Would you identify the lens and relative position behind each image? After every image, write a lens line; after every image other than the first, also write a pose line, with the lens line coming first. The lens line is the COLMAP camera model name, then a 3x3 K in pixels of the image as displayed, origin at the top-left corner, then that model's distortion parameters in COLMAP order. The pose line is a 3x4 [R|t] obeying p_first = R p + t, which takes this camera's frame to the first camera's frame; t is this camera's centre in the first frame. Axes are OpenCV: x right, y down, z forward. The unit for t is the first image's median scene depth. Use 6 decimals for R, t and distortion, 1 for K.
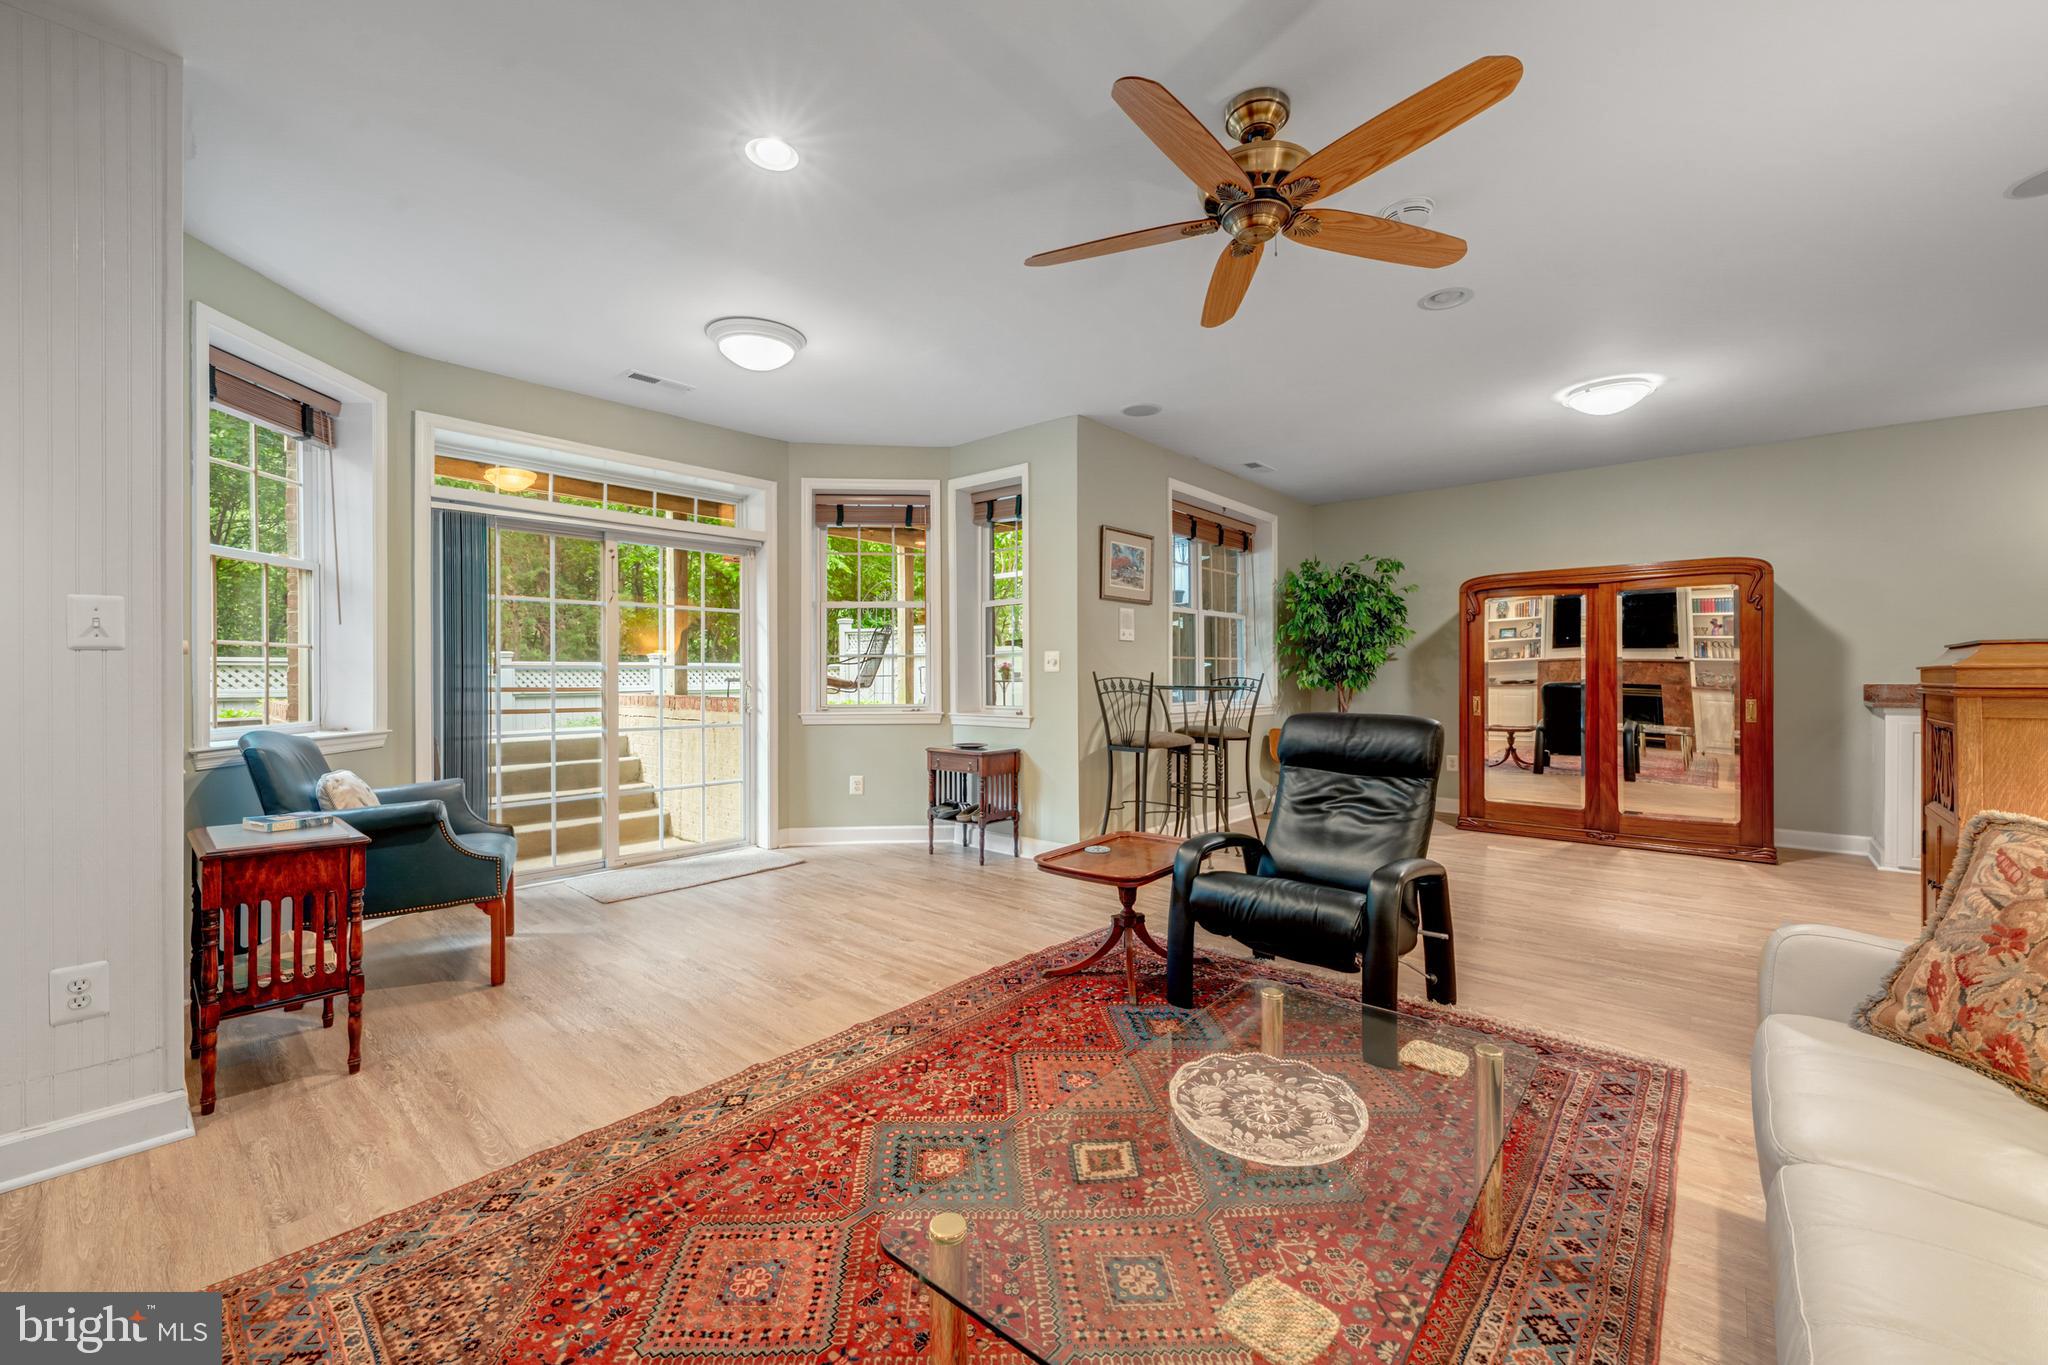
lens RADIAL K [[807.5, 0, 1024.0], [0, 807.5, 682.5], [0, 0, 1]] dist [-0.001060, -0.000032]
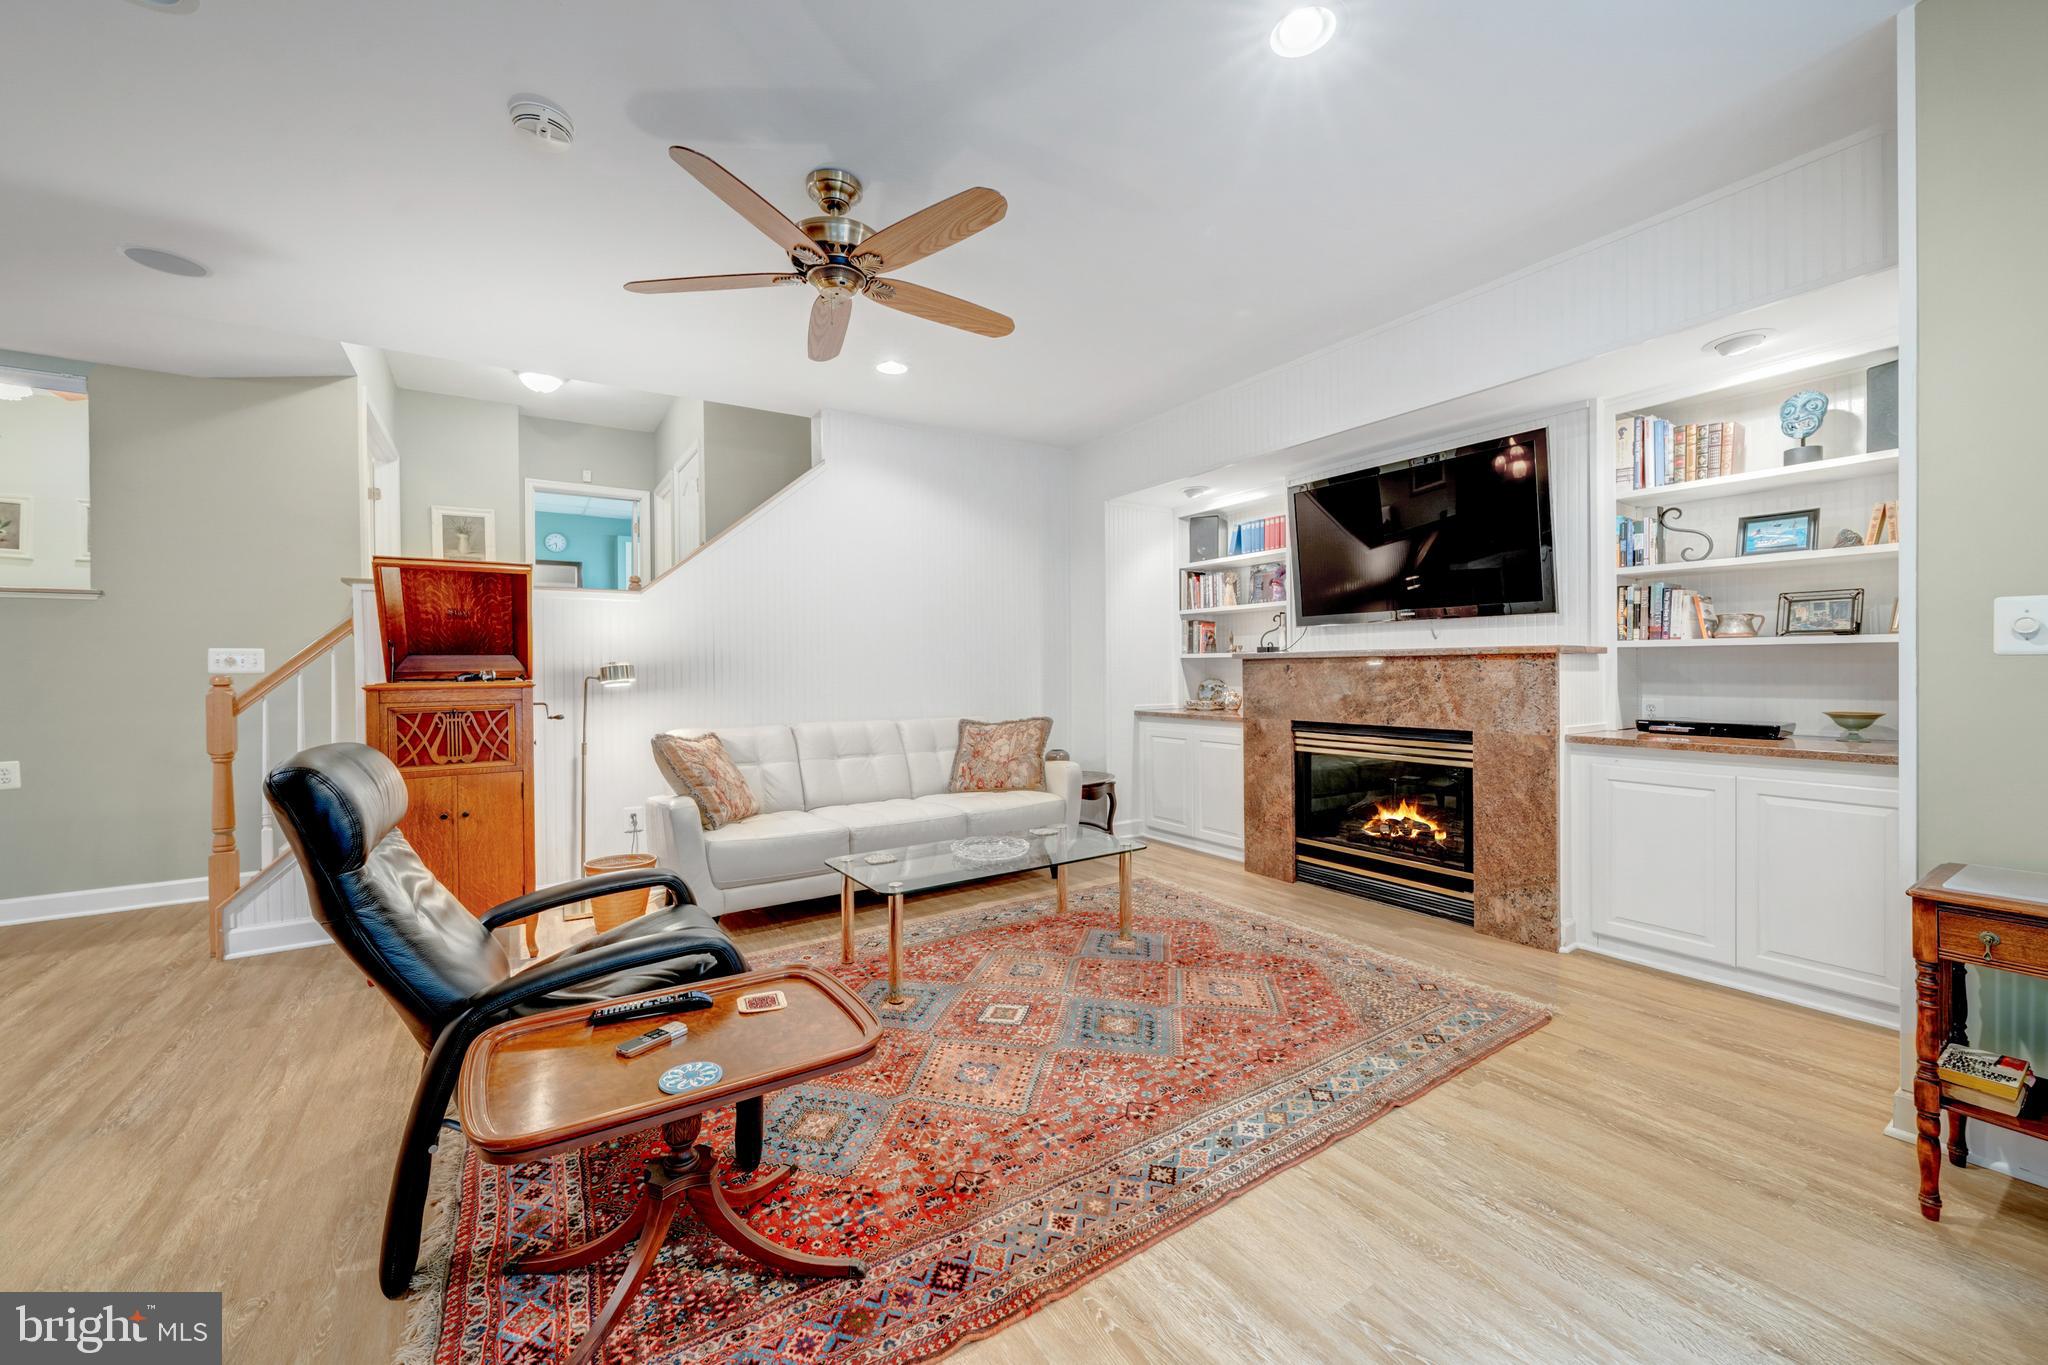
lens RADIAL K [[783.6, 0, 1017.0], [0, 783.6, 671.2], [0, 0, 1]] dist [-0.000835, -0.000114]
pose [[-0.961222, 0.009846, 0.275599, -0.233297], [0.013520, 0.999843, 0.011437, -0.016962], [-0.275443, 0.014720, -0.961205, 1.758129]]
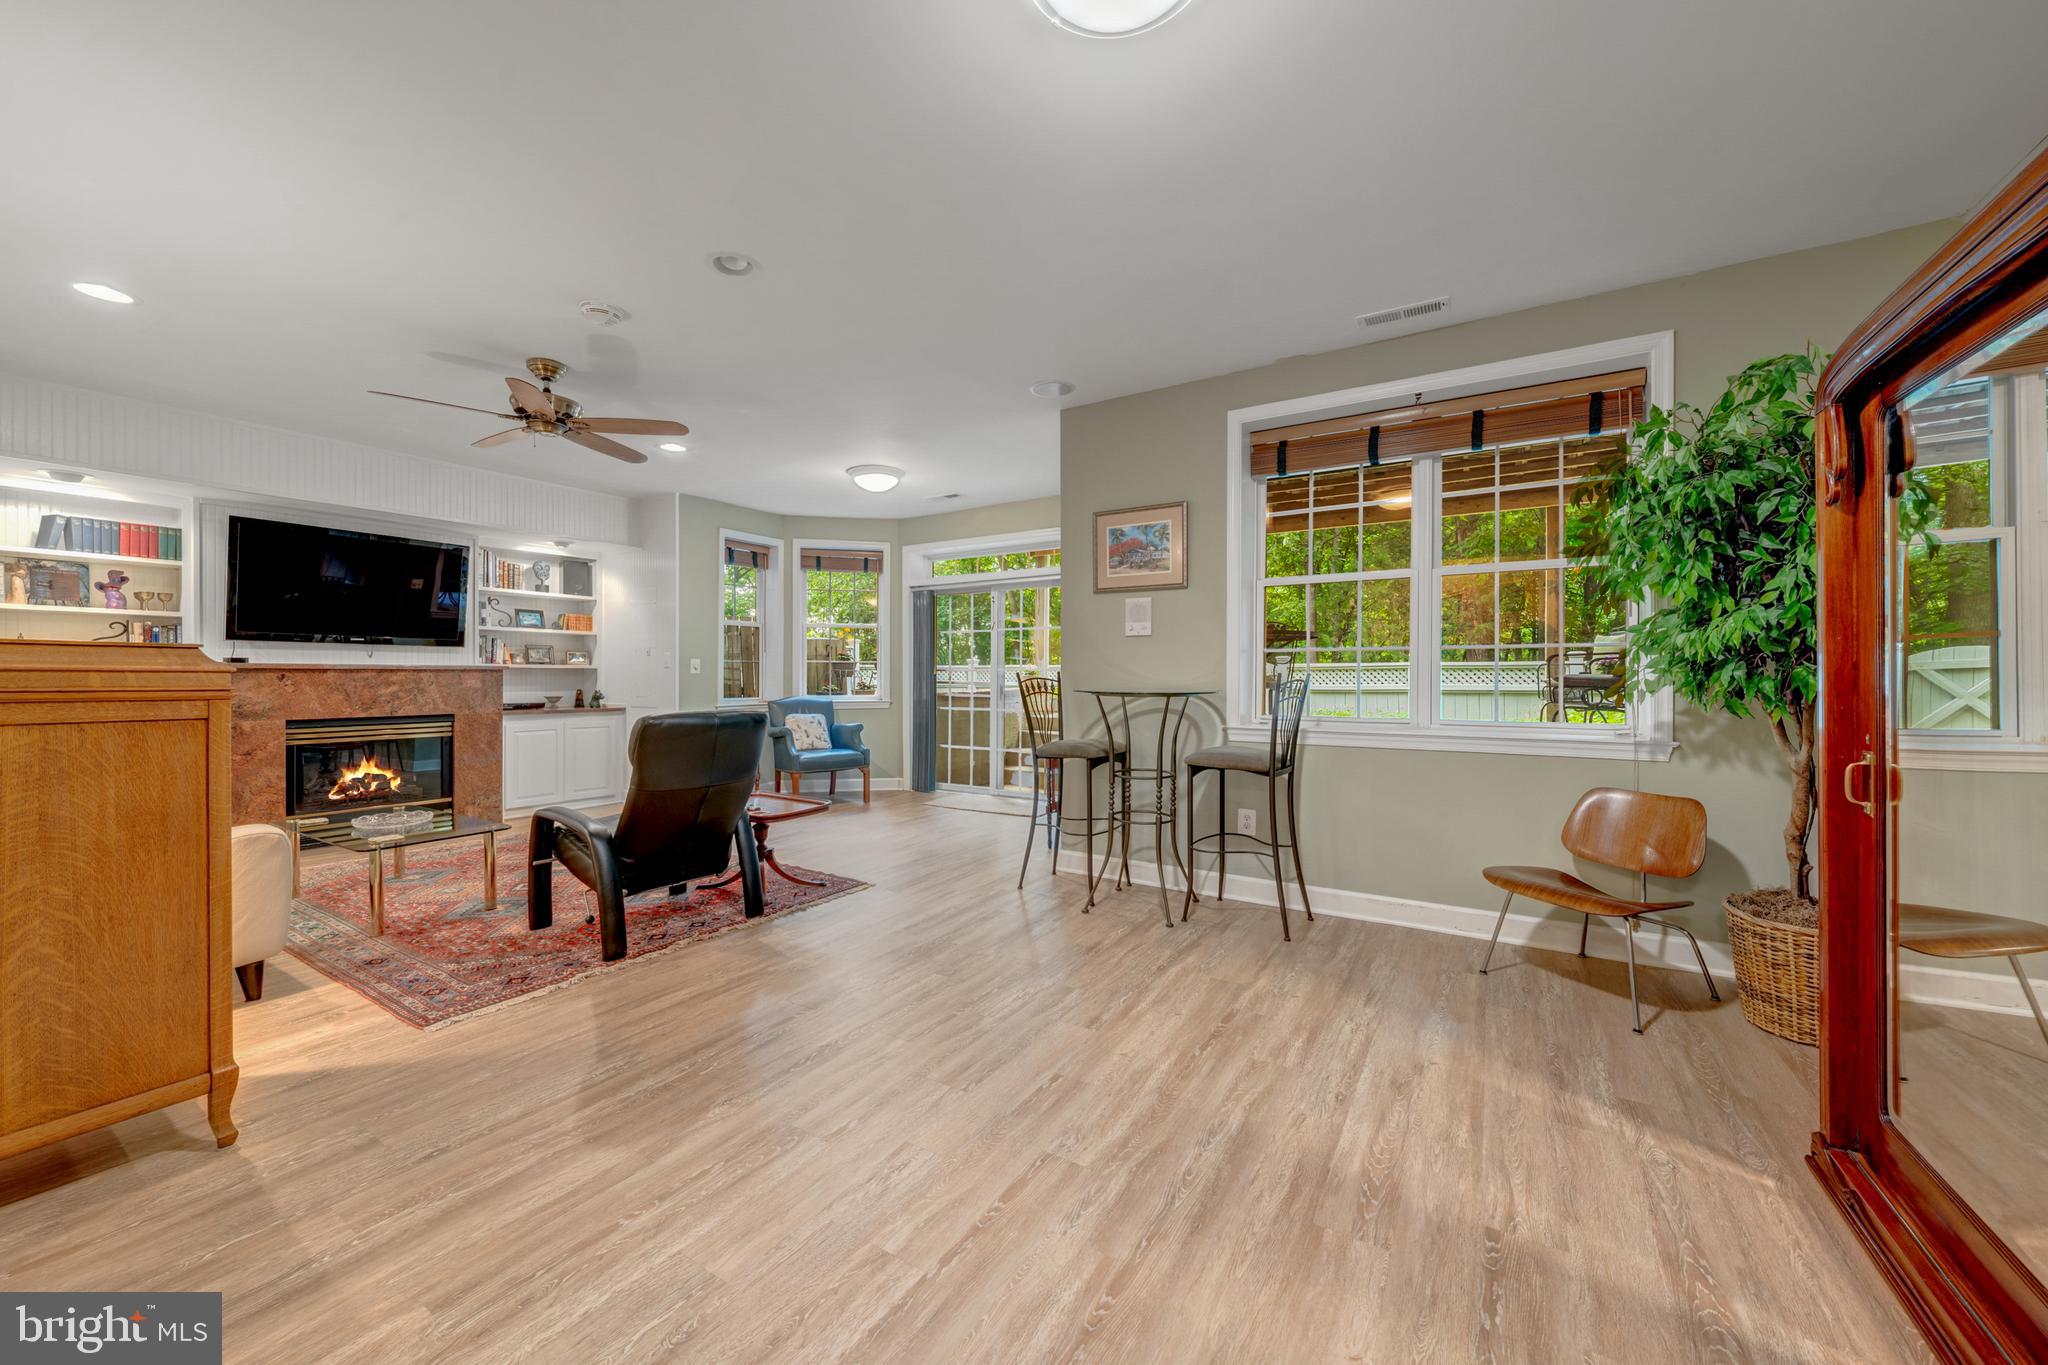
lens RADIAL K [[755.7, 0, 1024.0], [0, 755.7, 682.5], [0, 0, 1]] dist [-0.001756, -0.000149]
pose [[0.158431, 0.010758, -0.987311, 1.868645], [-0.009119, 0.999914, 0.009432, -0.017489], [0.987328, 0.007509, 0.158515, 1.560851]]
